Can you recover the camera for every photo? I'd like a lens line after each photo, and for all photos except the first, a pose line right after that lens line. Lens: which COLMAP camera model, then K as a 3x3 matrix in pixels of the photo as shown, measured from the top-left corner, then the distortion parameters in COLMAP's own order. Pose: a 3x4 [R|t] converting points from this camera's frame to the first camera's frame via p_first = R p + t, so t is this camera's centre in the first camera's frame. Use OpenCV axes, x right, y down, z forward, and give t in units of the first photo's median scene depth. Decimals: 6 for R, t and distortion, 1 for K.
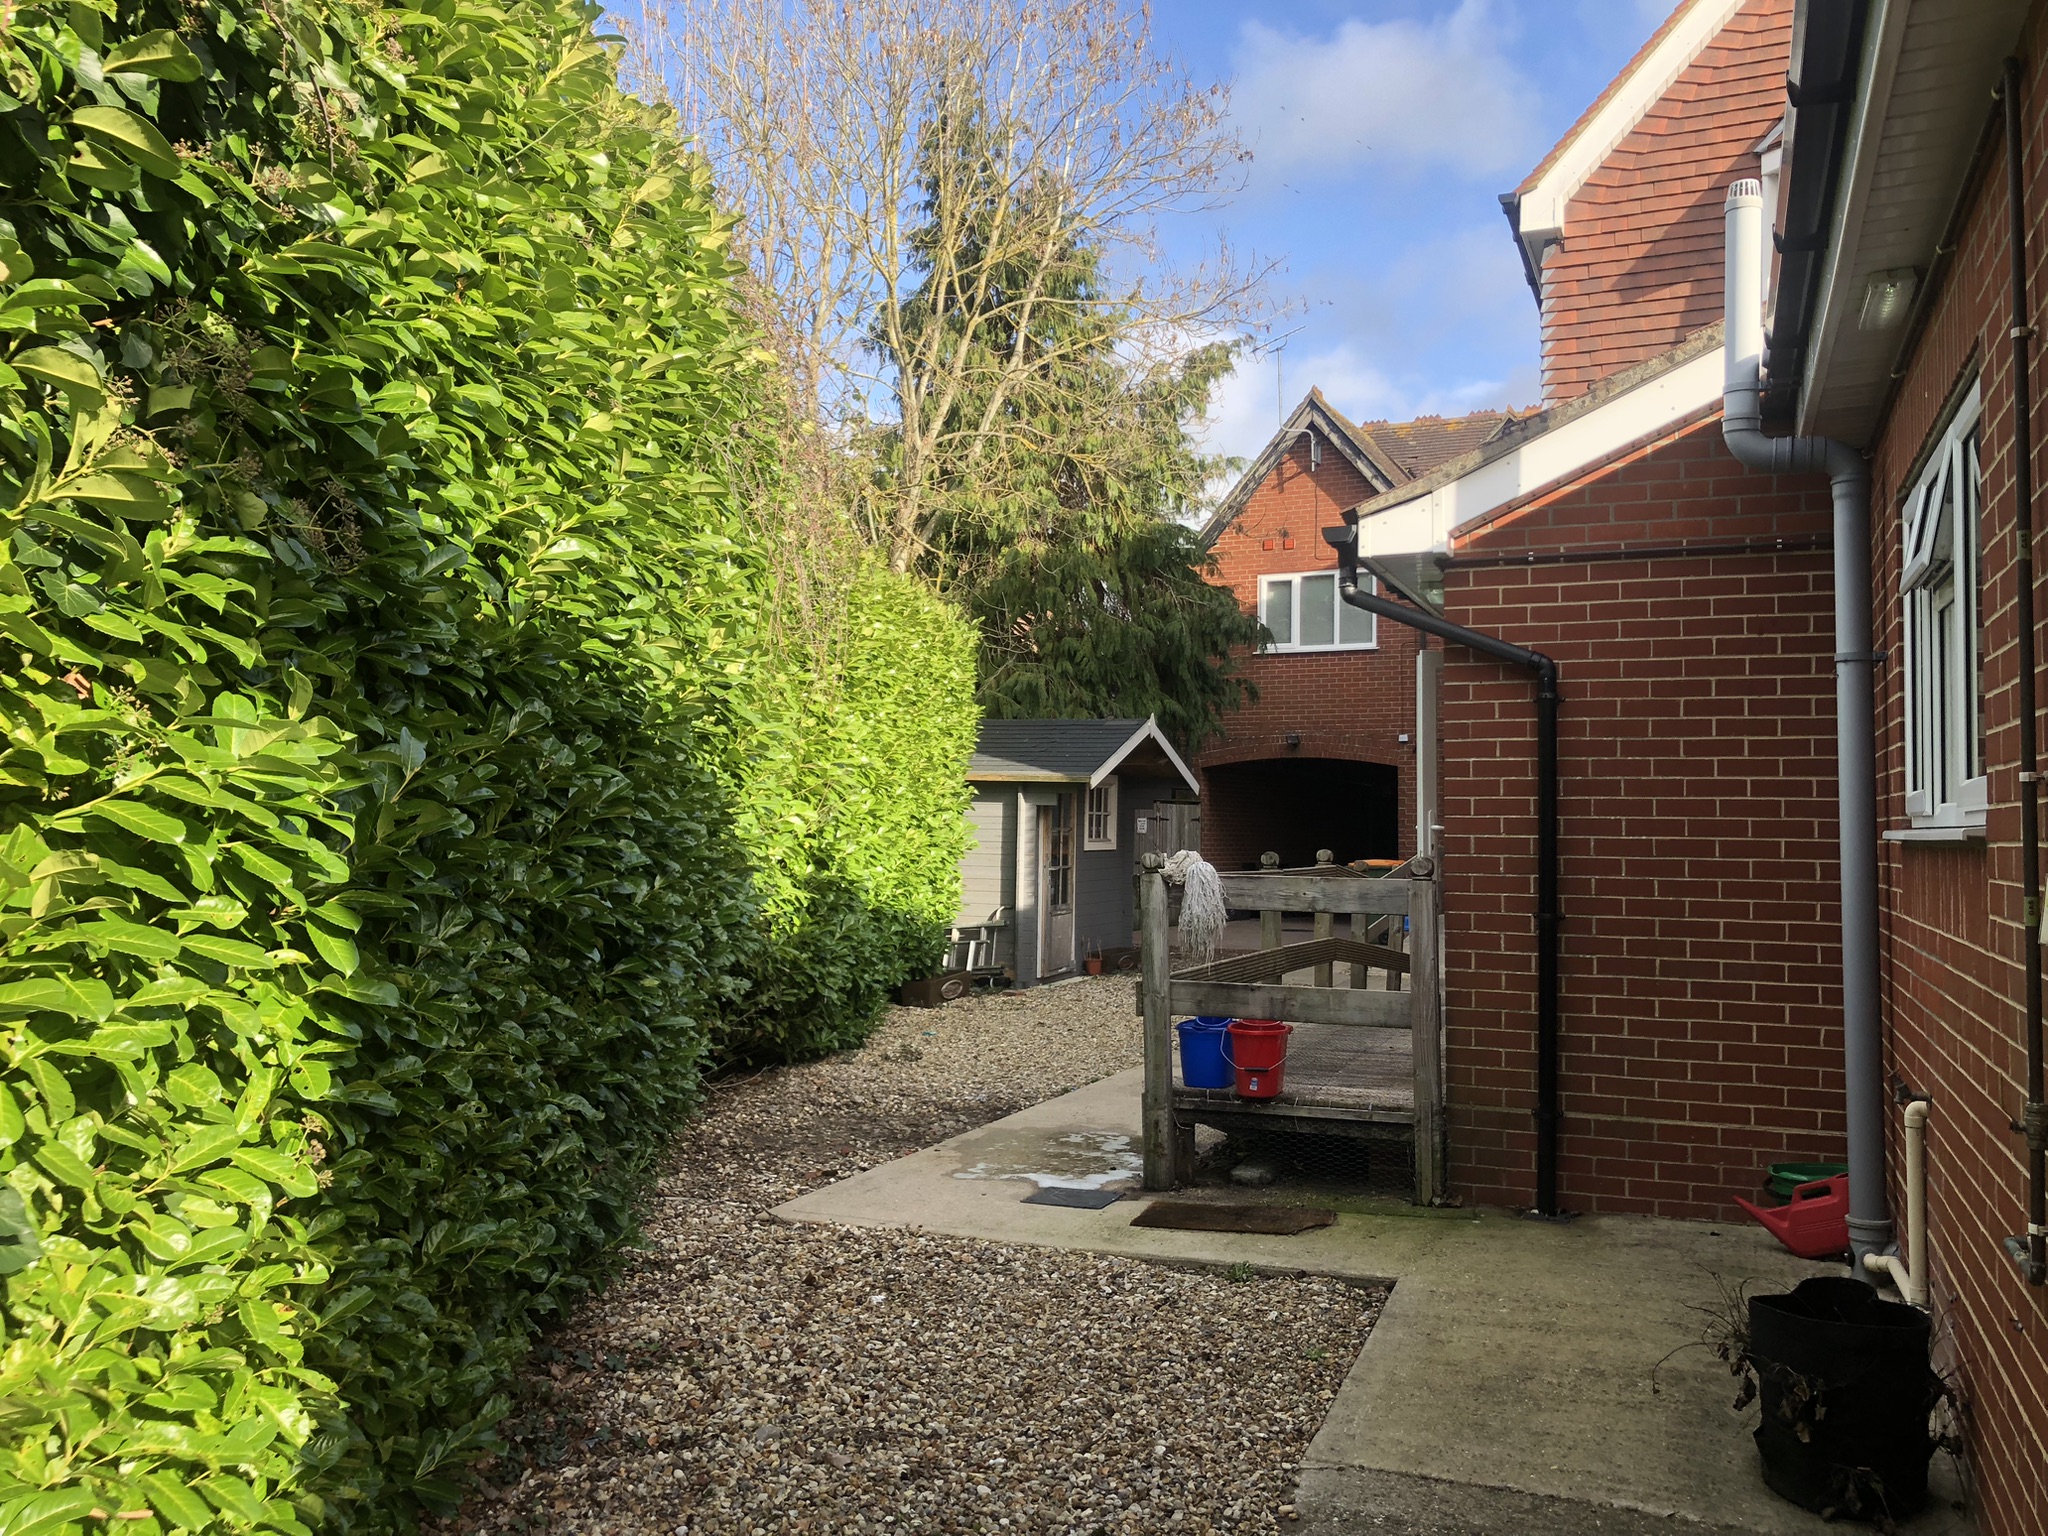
lens RADIAL K [[1659.5, 0, 1016.3], [0, 1659.5, 755.1], [0, 0, 1]] dist [0.042951, -0.009161]
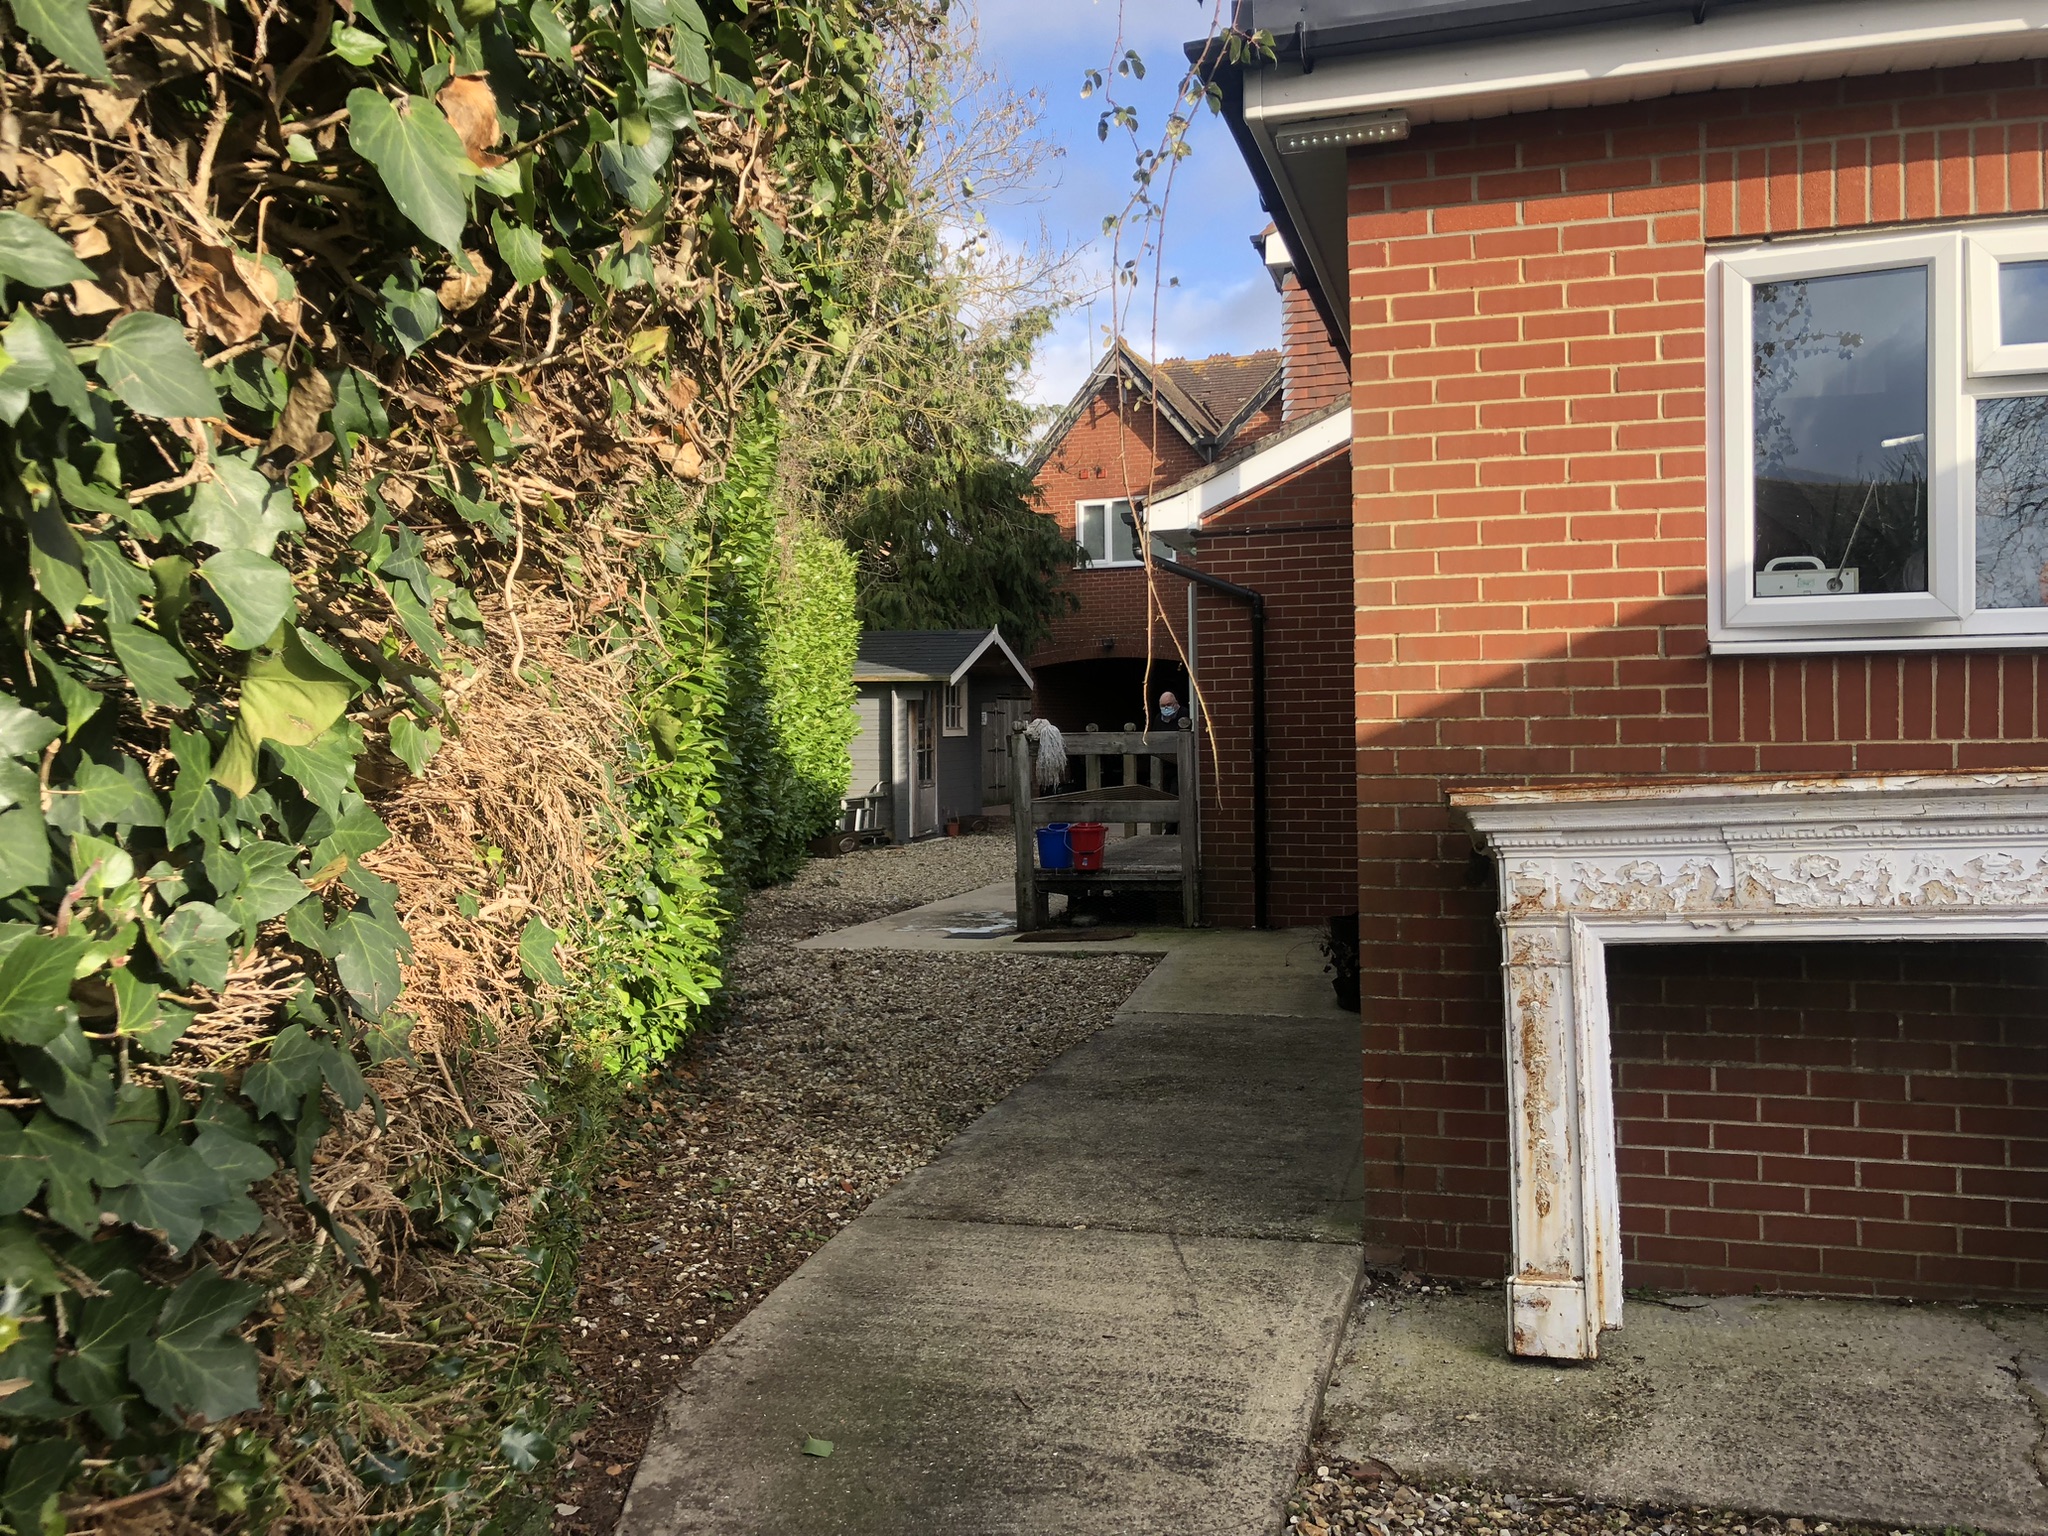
lens RADIAL K [[1659.5, 0, 1025.4], [0, 1659.5, 773.8], [0, 0, 1]] dist [0.042951, -0.009161]
pose [[0.993228, -0.028846, 0.112544, -0.041640], [0.021004, 0.997308, 0.070259, -0.000301], [-0.114267, -0.067420, 0.991160, -0.258637]]
